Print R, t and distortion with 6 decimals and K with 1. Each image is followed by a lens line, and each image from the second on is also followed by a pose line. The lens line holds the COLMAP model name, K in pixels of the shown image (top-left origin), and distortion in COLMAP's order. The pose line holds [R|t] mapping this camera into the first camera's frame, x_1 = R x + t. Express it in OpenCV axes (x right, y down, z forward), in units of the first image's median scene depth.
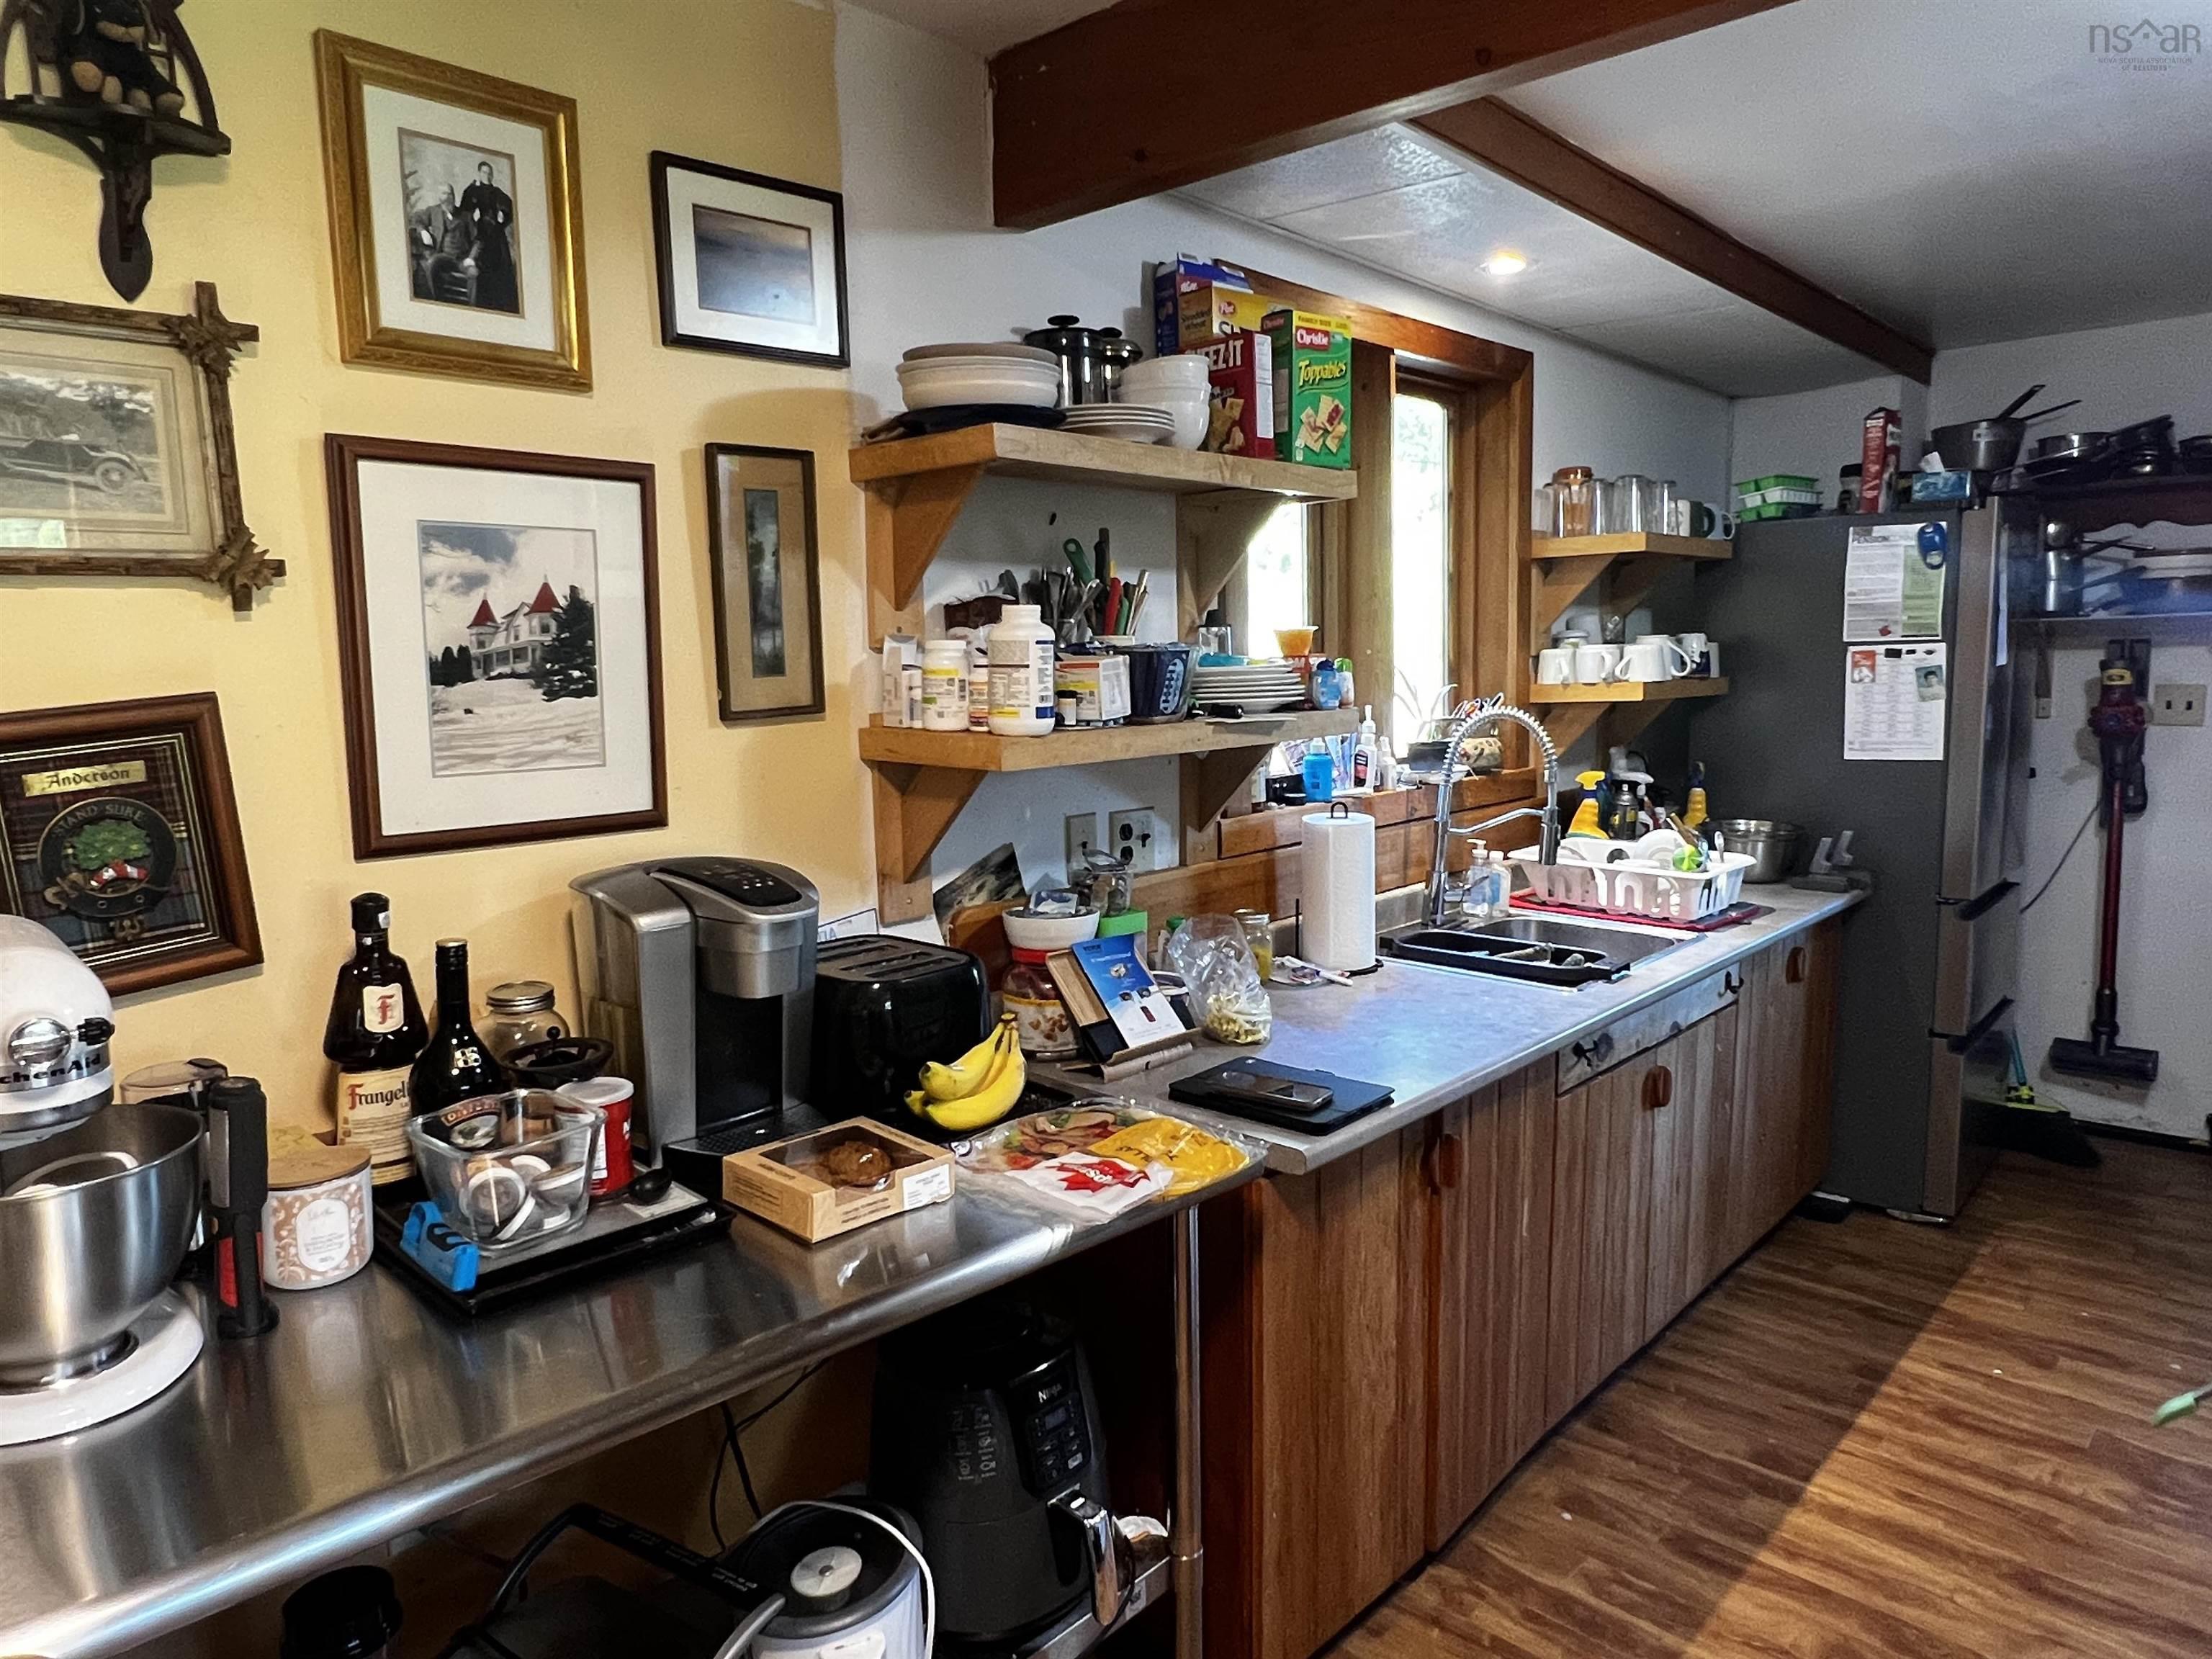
lens RADIAL K [[1443.0, 0, 1113.4], [0, 1443.0, 833.3], [0, 0, 1]] dist [-0.002112, -0.000434]
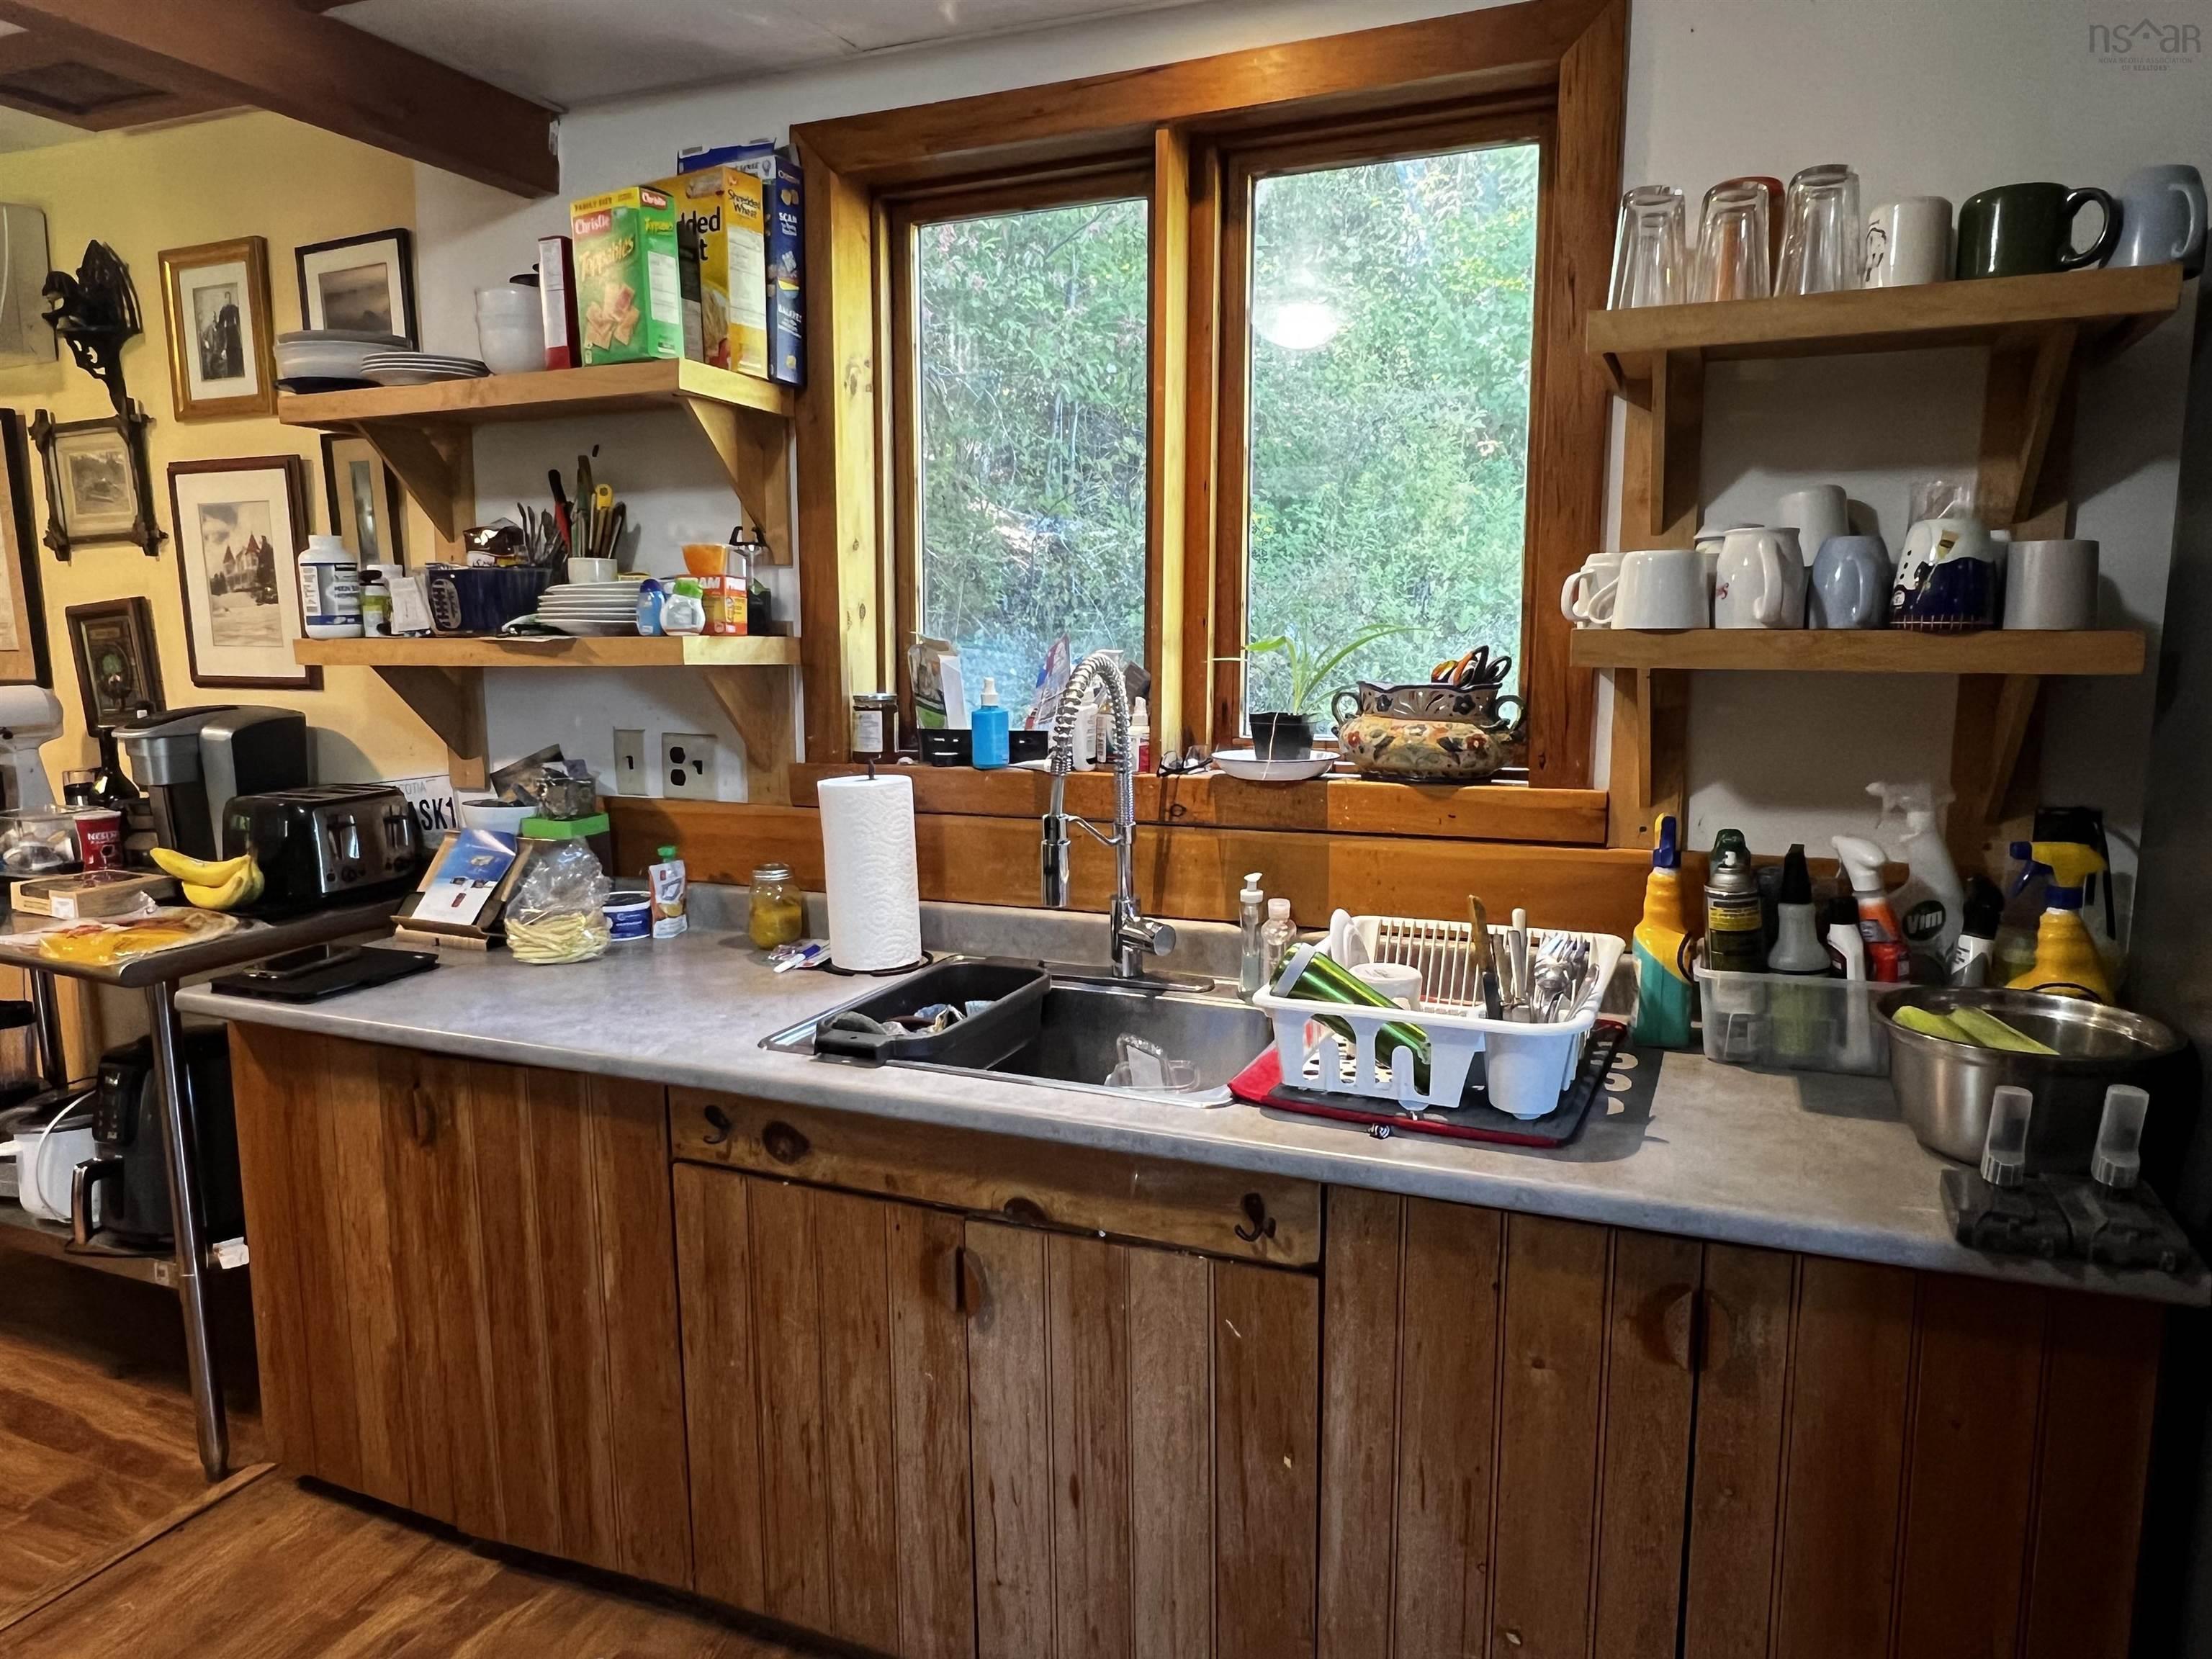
lens RADIAL K [[1443.0, 0, 1101.3], [0, 1443.0, 836.2], [0, 0, 1]] dist [-0.002112, -0.000434]
pose [[0.330999, 0.151452, -0.931398, 1.532983], [-0.124240, 0.985438, 0.116087, -0.143412], [0.935416, 0.077292, 0.344996, 1.352866]]
